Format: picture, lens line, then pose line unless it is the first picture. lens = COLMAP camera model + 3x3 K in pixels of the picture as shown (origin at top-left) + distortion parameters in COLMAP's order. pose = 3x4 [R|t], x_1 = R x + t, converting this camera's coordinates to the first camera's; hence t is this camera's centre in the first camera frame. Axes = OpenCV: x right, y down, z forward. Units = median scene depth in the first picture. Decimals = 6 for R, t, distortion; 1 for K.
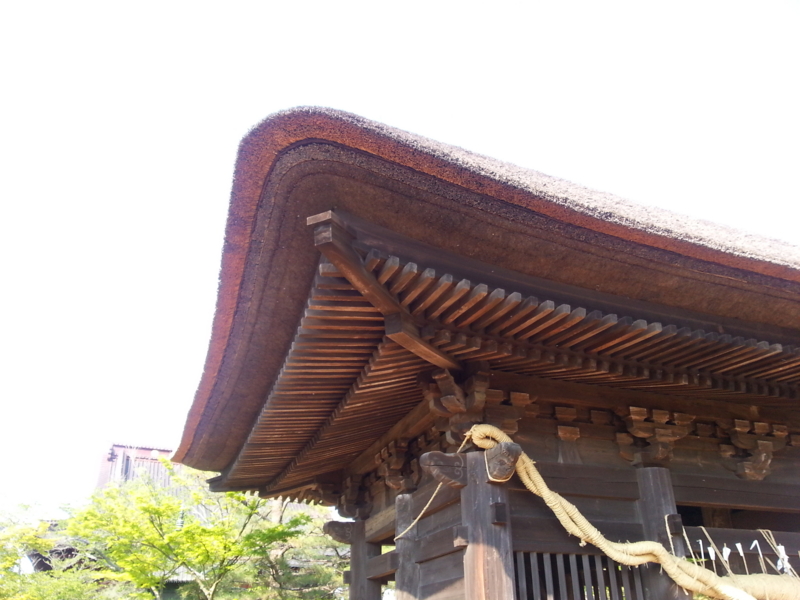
lens RADIAL K [[654.5, 0, 401.3], [0, 654.5, 299.0], [0, 0, 1]] dist [-0.003981, -0.011978]
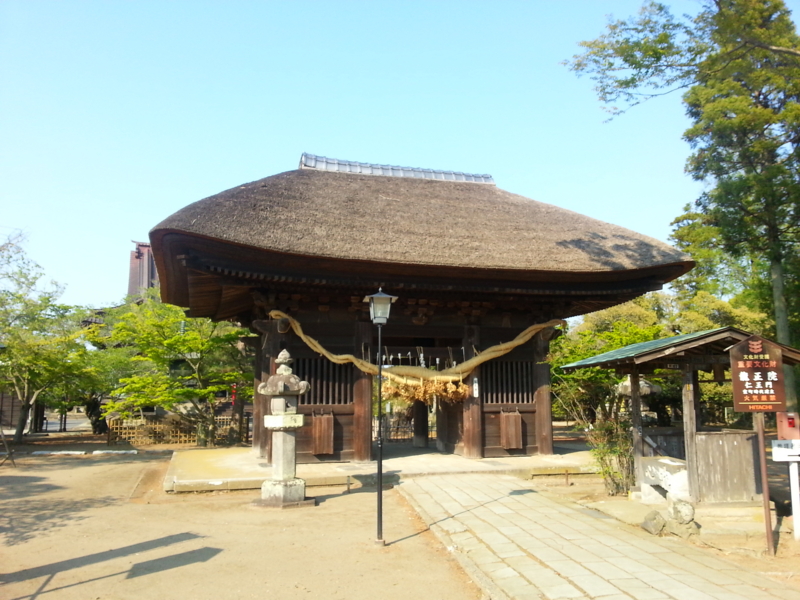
lens RADIAL K [[654.5, 0, 398.9], [0, 654.5, 301.3], [0, 0, 1]] dist [-0.003981, -0.011978]
pose [[0.999334, -0.005608, -0.036068, 0.655679], [0.017351, 0.942333, 0.334227, -0.621779], [0.032113, -0.334630, 0.941802, -1.213772]]
